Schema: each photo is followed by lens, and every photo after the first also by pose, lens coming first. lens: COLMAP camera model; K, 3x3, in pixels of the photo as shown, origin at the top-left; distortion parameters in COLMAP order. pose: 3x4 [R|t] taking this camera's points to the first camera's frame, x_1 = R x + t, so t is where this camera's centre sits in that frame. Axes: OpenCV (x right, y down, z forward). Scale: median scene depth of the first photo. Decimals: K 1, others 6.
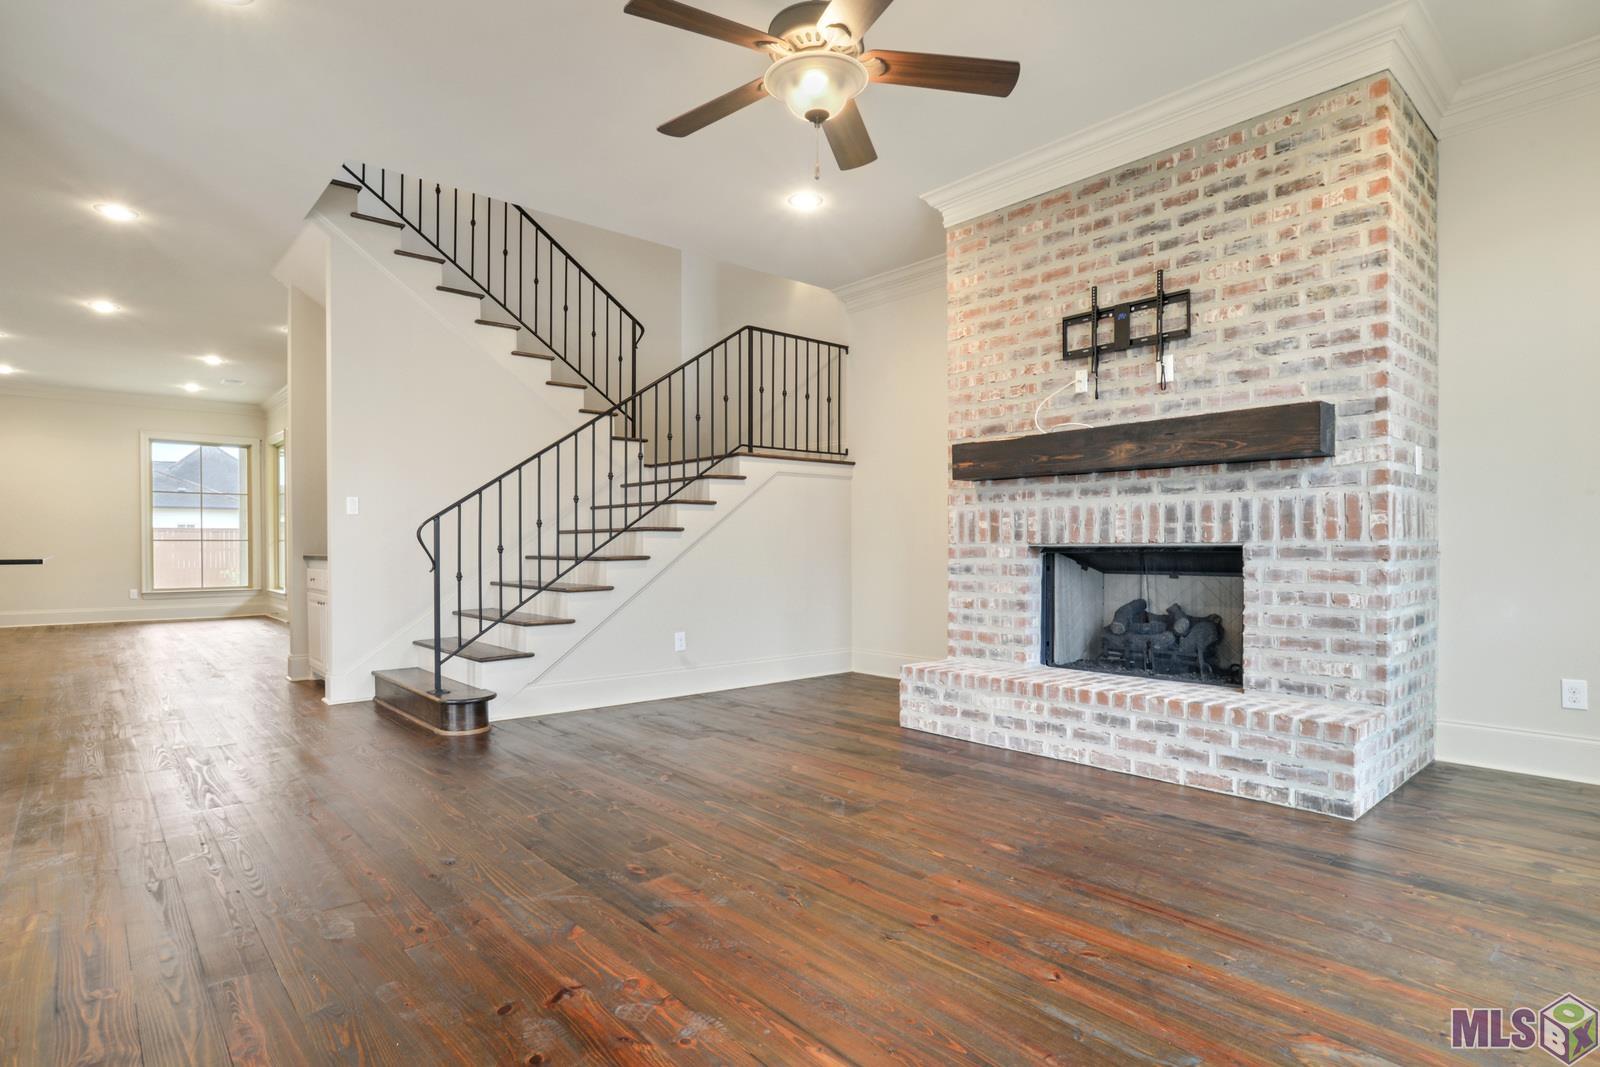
lens RADIAL K [[841.9, 0, 803.2], [0, 841.9, 557.4], [0, 0, 1]] dist [-0.004808, -0.001010]
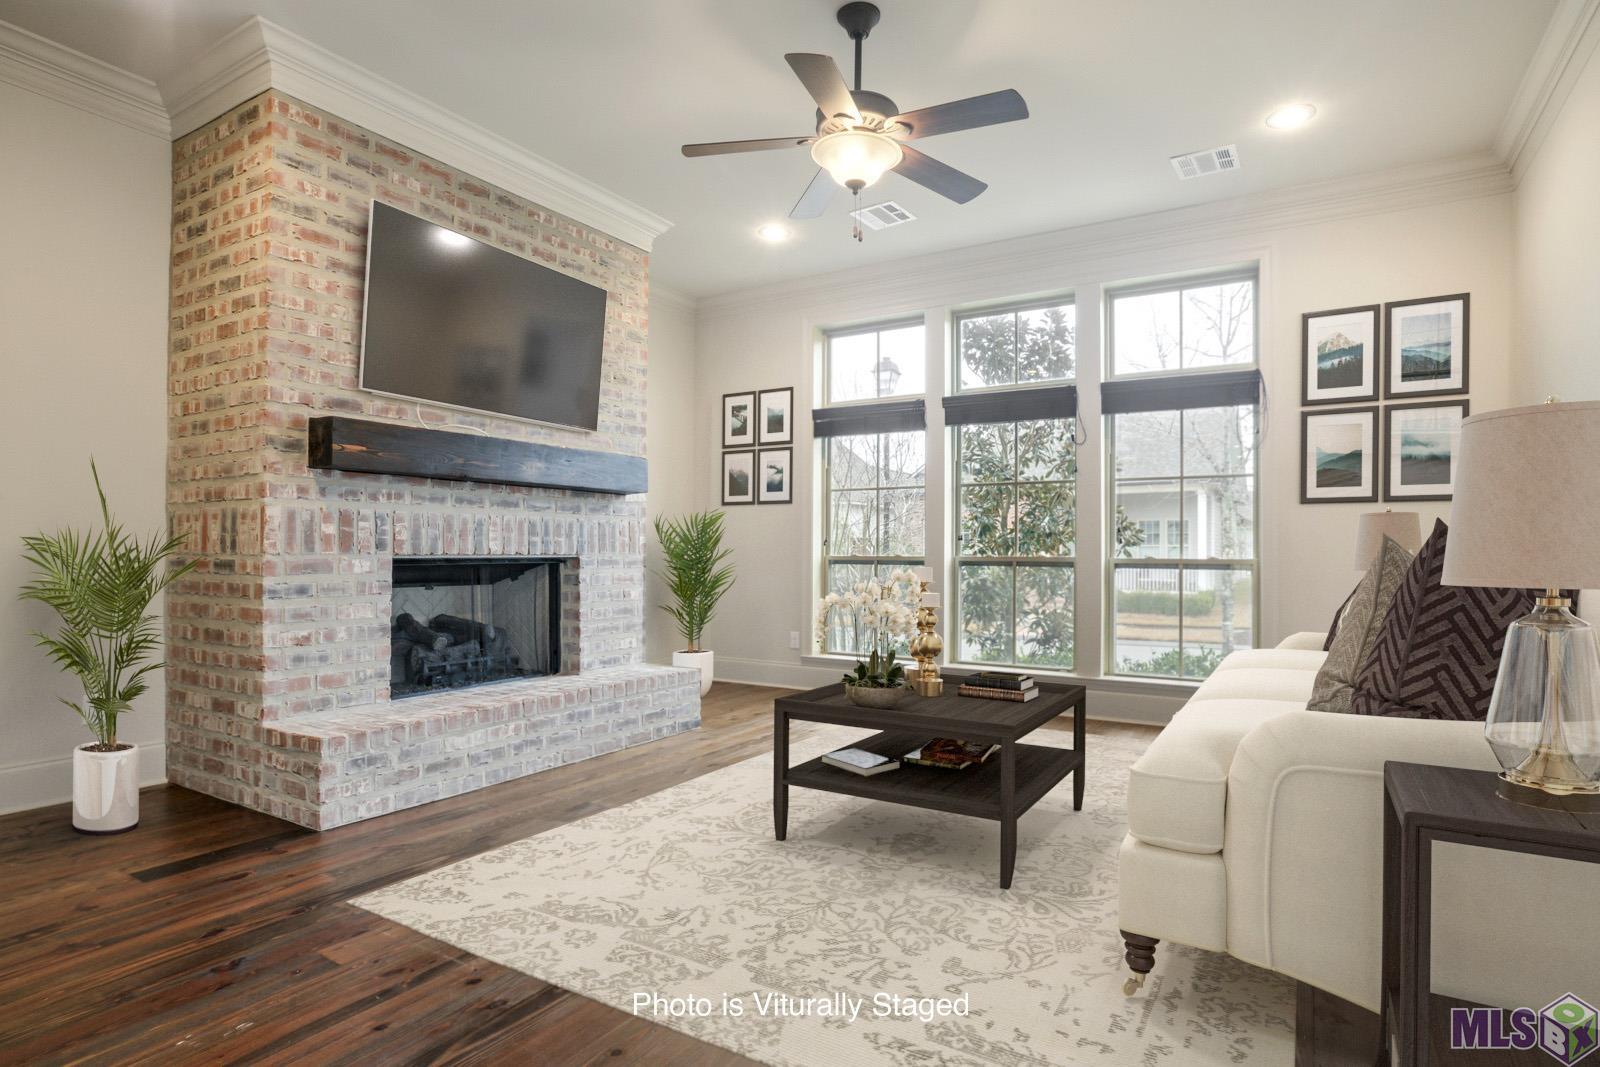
lens RADIAL K [[841.9, 0, 803.2], [0, 841.9, 557.4], [0, 0, 1]] dist [-0.004808, -0.001010]
pose [[-0.266960, 0.004516, 0.963697, -0.649137], [0.018183, 0.999835, 0.000352, -0.006882], [-0.963536, 0.017617, -0.266998, 0.847979]]
